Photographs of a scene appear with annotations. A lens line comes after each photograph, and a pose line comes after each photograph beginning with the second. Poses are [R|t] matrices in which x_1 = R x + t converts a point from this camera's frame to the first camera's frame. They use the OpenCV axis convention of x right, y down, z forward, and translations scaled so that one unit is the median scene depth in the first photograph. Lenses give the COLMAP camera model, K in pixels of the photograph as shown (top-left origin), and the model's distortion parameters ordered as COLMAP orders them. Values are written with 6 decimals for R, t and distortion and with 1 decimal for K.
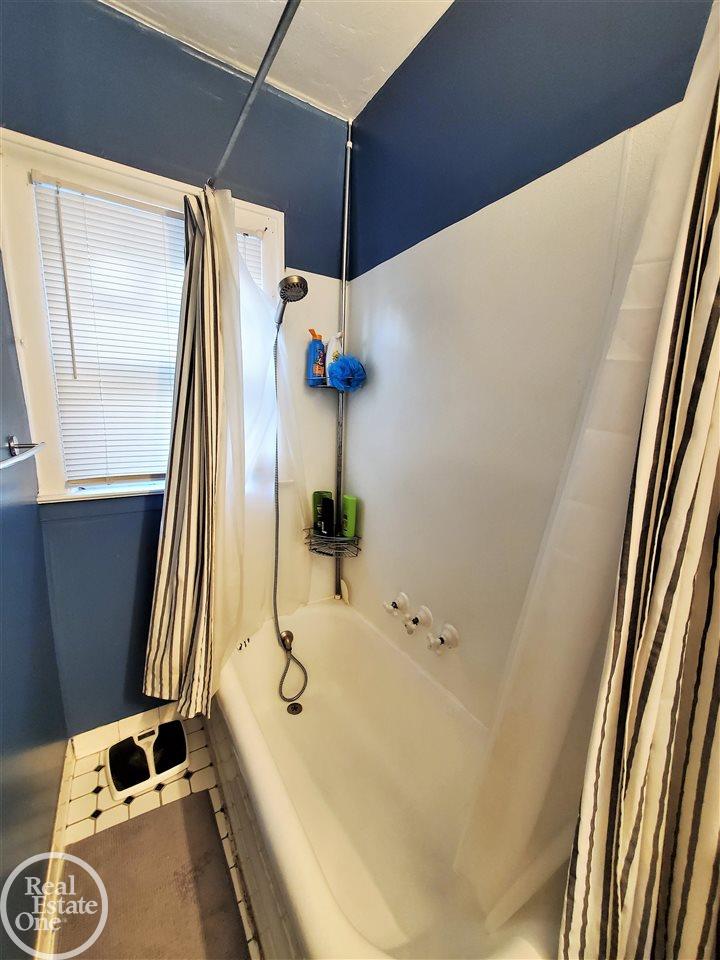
lens RADIAL K [[385.3, 0, 362.5], [0, 385.3, 482.1], [0, 0, 1]] dist [0.001593, -0.000650]
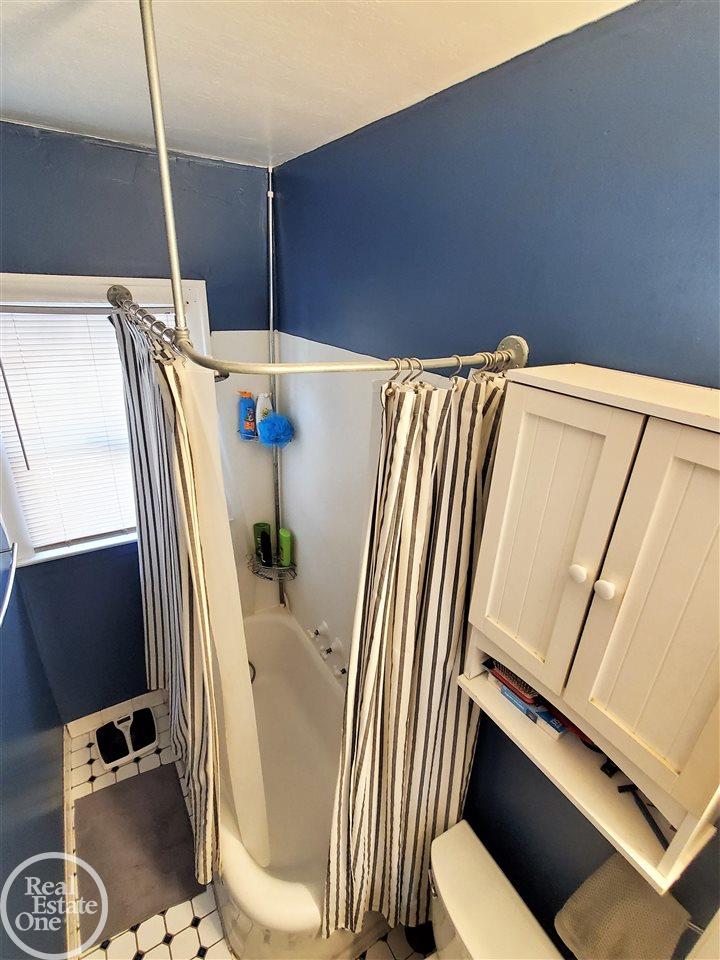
lens RADIAL K [[454.9, 0, 364.1], [0, 454.9, 485.4], [0, 0, 1]] dist [-0.003027, -0.000684]
pose [[0.999923, 0.012381, 0.000446, 0.228914], [-0.012174, 0.975244, 0.220796, -0.456997], [0.002299, -0.220785, 0.975320, -0.295692]]
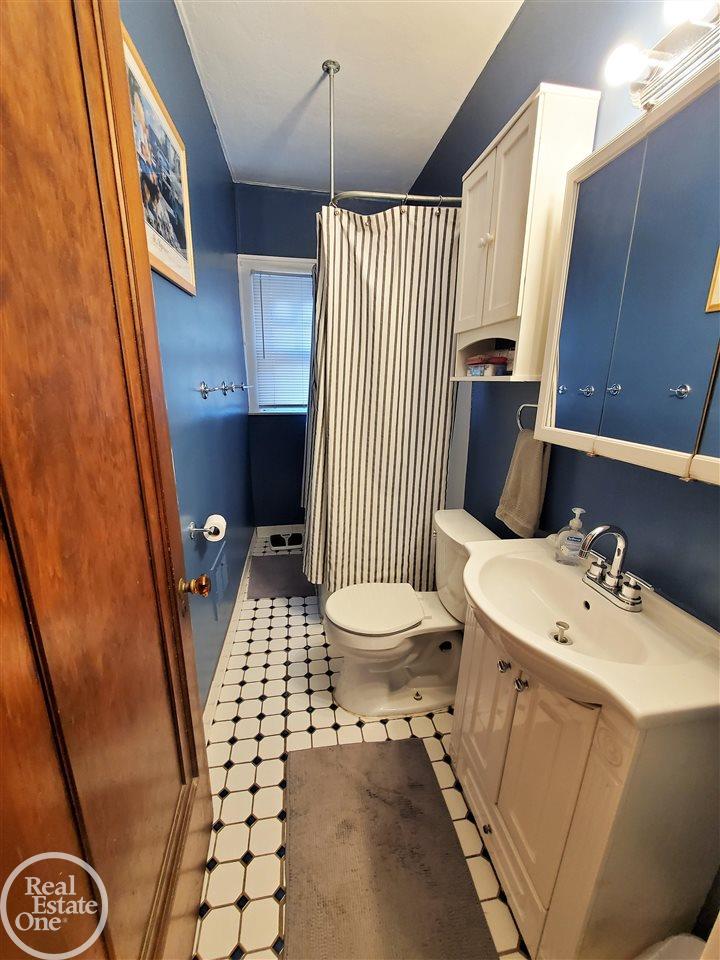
lens RADIAL K [[385.3, 0, 360.3], [0, 385.3, 481.5], [0, 0, 1]] dist [0.001593, -0.000650]
pose [[0.924495, 0.078348, -0.373055, 0.575061], [-0.055014, 0.995827, 0.072809, 0.214597], [0.377203, -0.046788, 0.924948, -0.771525]]
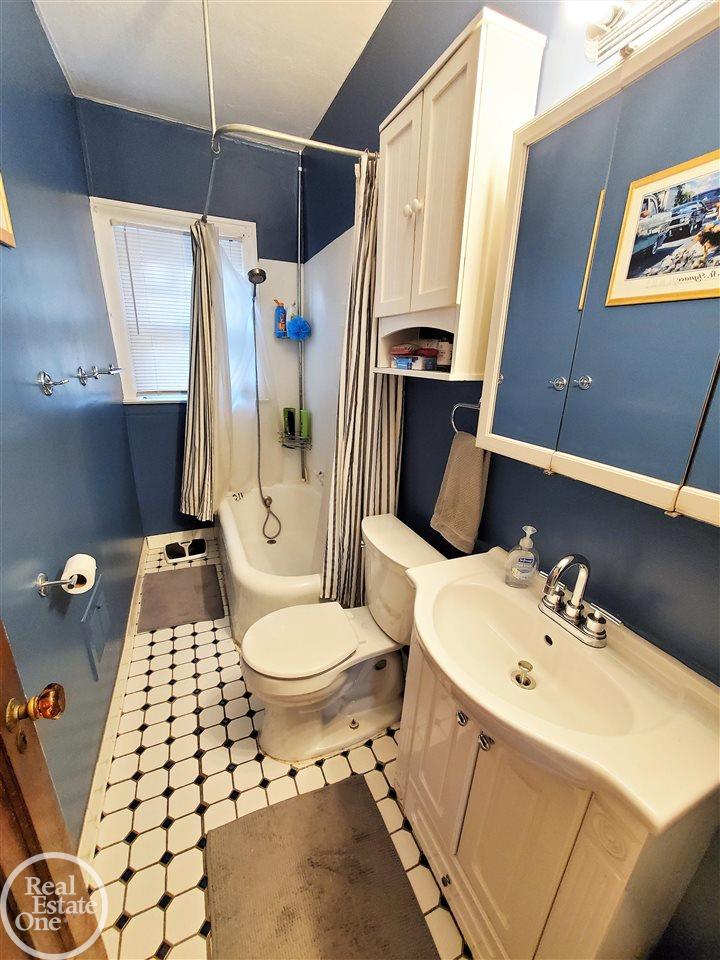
lens RADIAL K [[385.3, 0, 362.3], [0, 385.3, 481.8], [0, 0, 1]] dist [0.001593, -0.000650]
pose [[0.990361, 0.040848, -0.132351, 0.494552], [-0.024432, 0.992061, 0.123363, 0.148799], [0.136340, -0.118941, 0.983496, -0.631804]]
